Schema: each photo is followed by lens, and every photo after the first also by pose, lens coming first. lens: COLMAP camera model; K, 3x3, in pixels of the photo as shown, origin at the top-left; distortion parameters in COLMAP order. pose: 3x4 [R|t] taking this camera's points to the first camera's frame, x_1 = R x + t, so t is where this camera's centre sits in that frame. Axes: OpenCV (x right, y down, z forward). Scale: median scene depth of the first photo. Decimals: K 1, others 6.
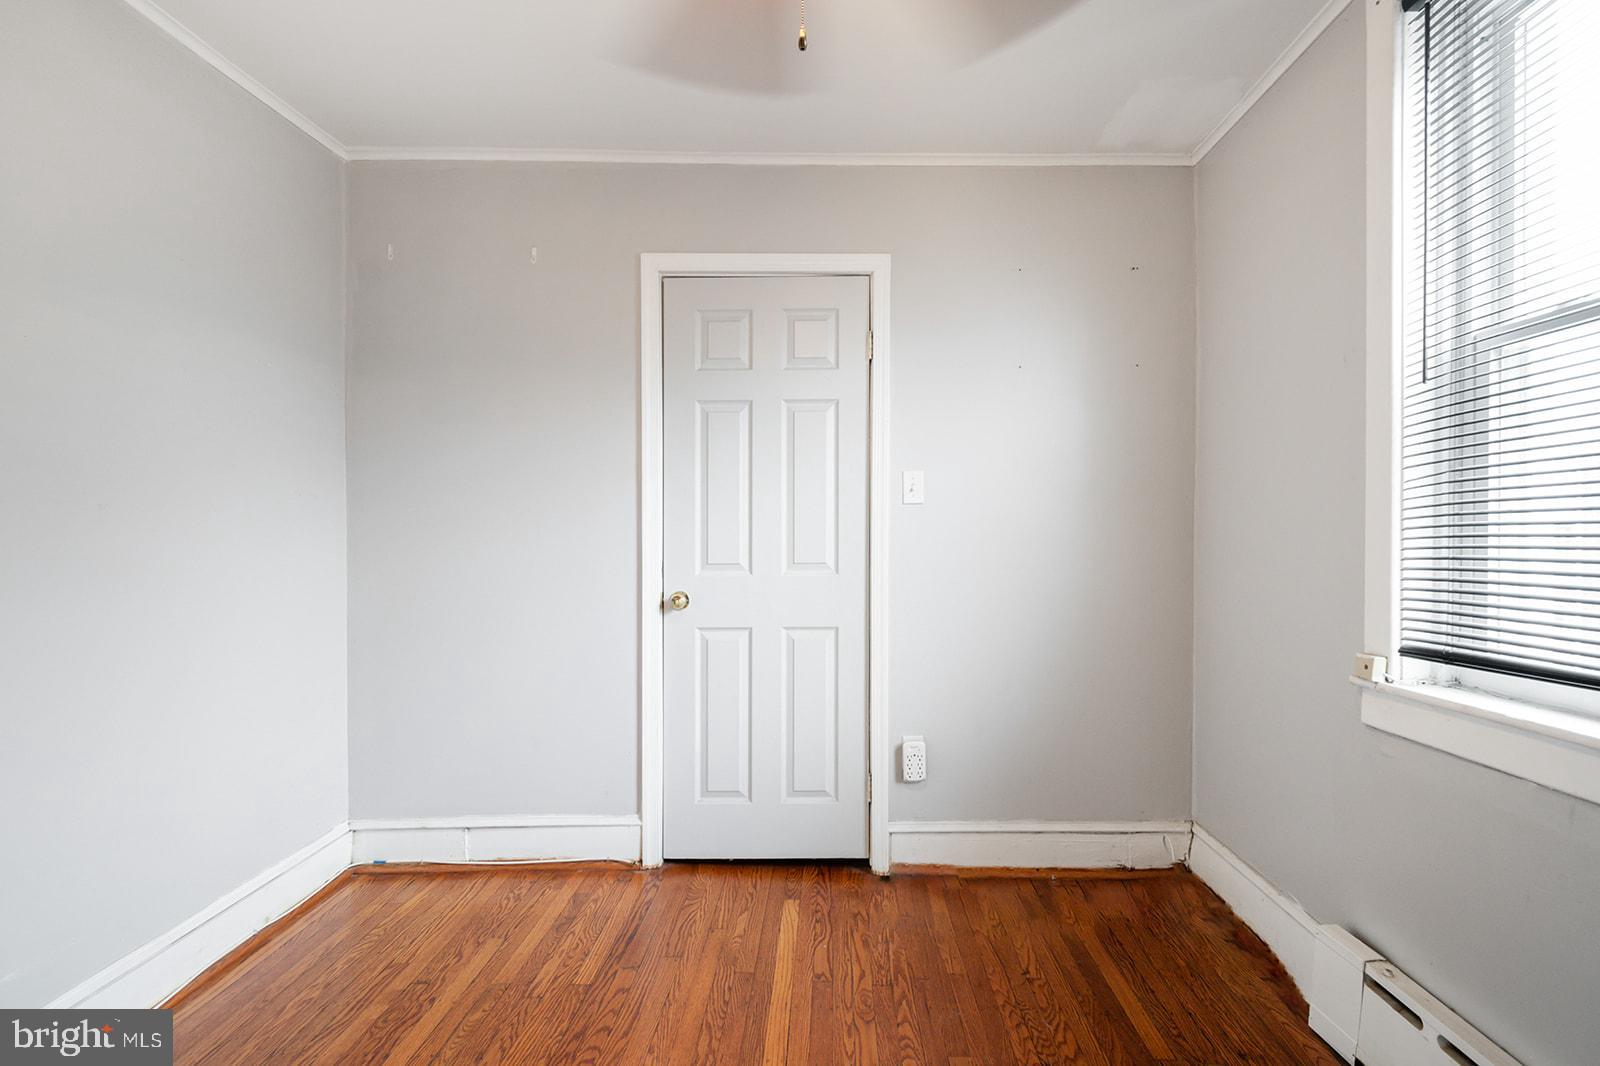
lens RADIAL K [[768.7, 0, 803.5], [0, 768.7, 540.7], [0, 0, 1]] dist [0.018016, -0.012581]
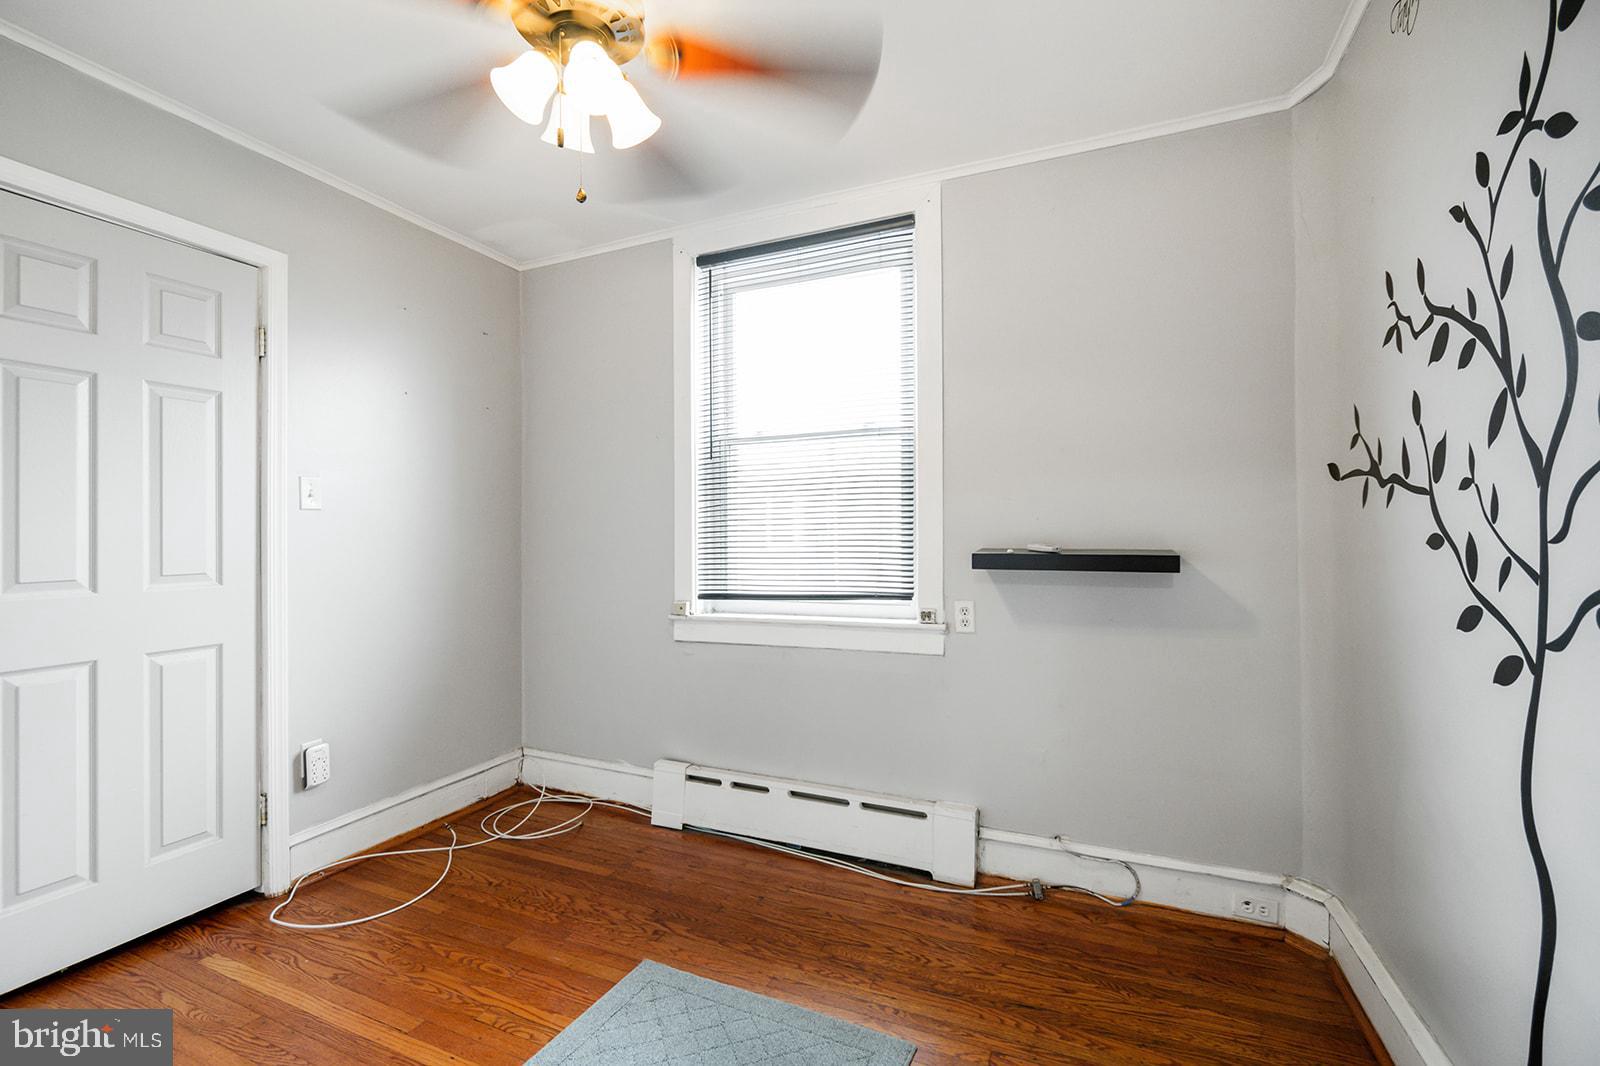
lens RADIAL K [[717.2, 0, 801.0], [0, 717.2, 521.0], [0, 0, 1]] dist [-0.003097, -0.001178]
pose [[0.385628, 0.011844, 0.922578, -0.480609], [0.016808, 0.999661, -0.019859, -0.002935], [-0.922501, 0.023165, 0.385299, 0.049959]]
